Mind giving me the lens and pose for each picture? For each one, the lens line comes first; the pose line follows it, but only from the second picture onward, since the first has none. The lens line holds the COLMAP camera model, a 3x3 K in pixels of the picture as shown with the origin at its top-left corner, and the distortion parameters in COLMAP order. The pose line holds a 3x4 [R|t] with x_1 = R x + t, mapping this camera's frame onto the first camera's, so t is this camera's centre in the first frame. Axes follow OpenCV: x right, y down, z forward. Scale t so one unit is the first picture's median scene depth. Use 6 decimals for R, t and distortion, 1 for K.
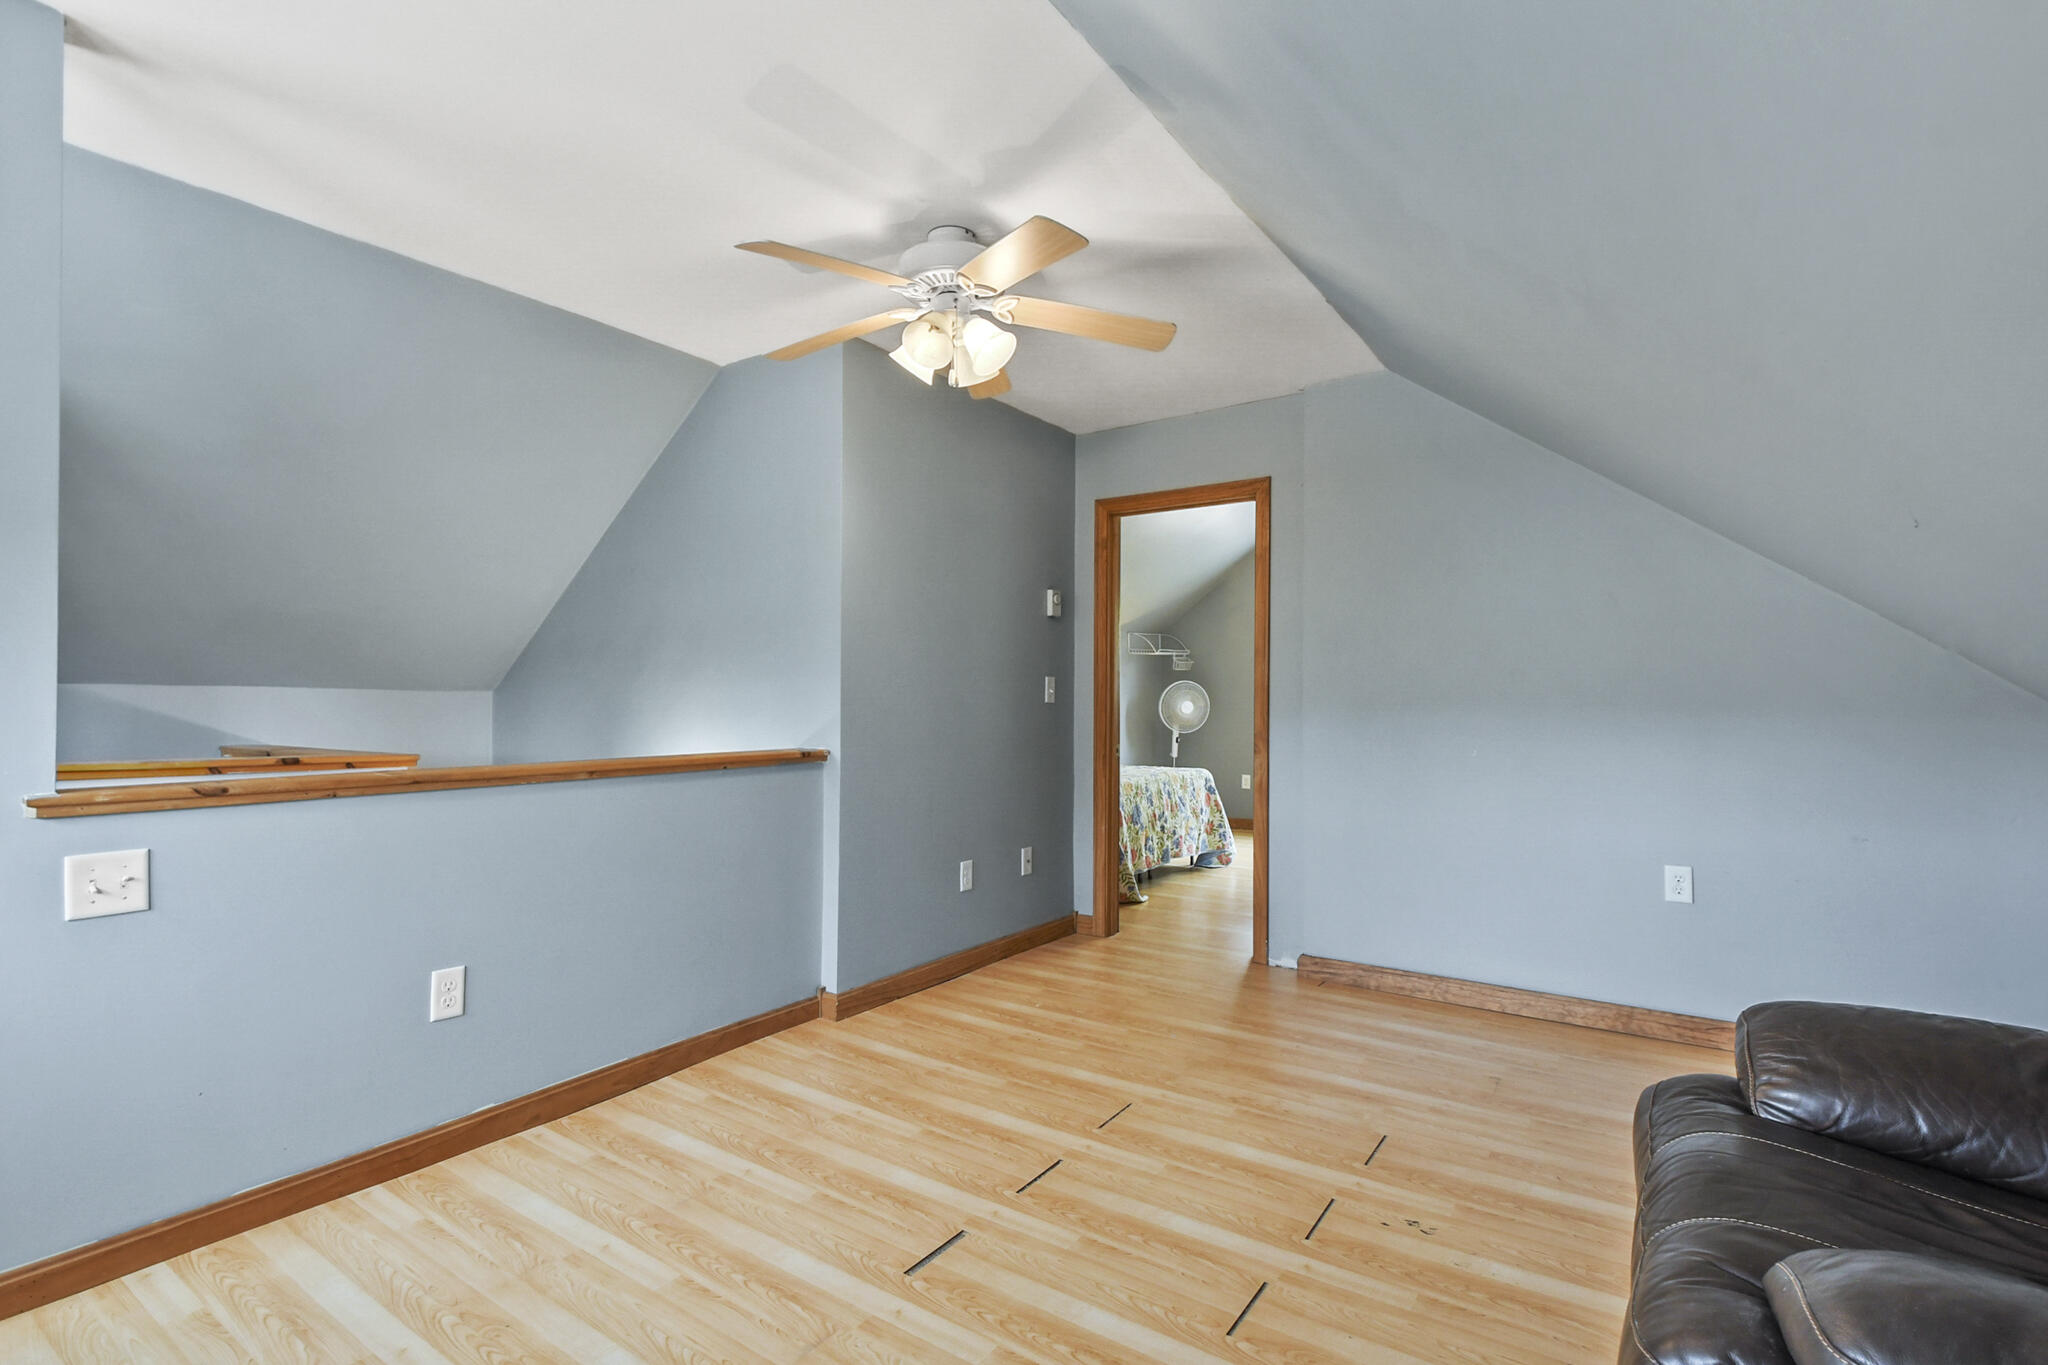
lens RADIAL K [[943.3, 0, 1024.0], [0, 943.3, 682.5], [0, 0, 1]] dist [-0.001508, -0.000268]
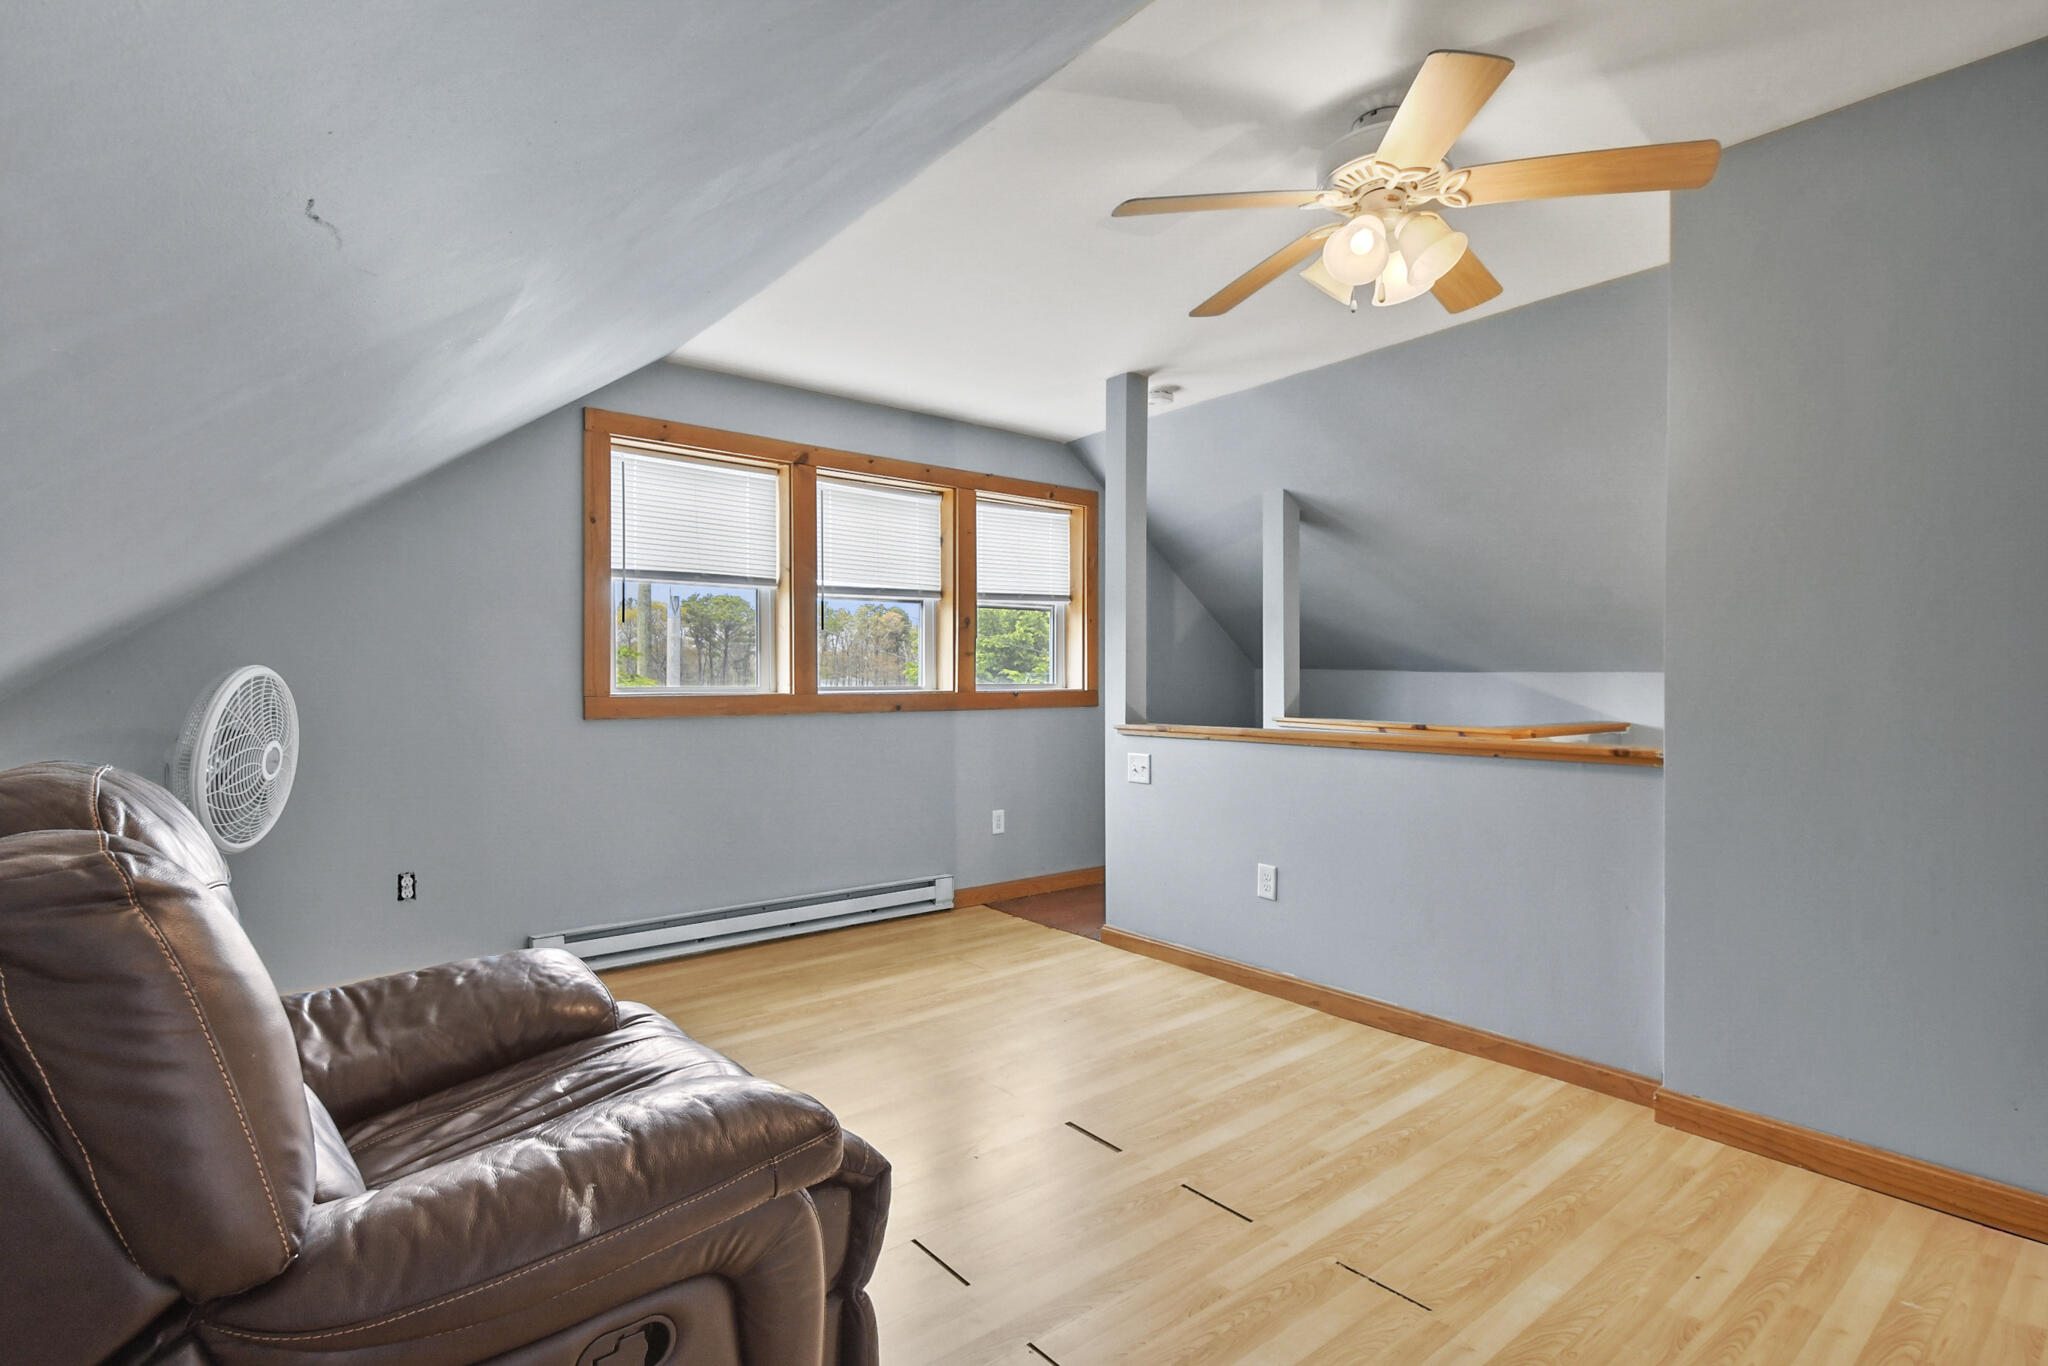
lens RADIAL K [[990.7, 0, 1024.0], [0, 990.7, 683.0], [0, 0, 1]] dist [-0.002231, -0.001302]
pose [[-0.282779, 0.001759, -0.959183, 0.844674], [0.014581, 0.999891, -0.002465, 0.015893], [0.959074, -0.014683, -0.282774, 0.936641]]
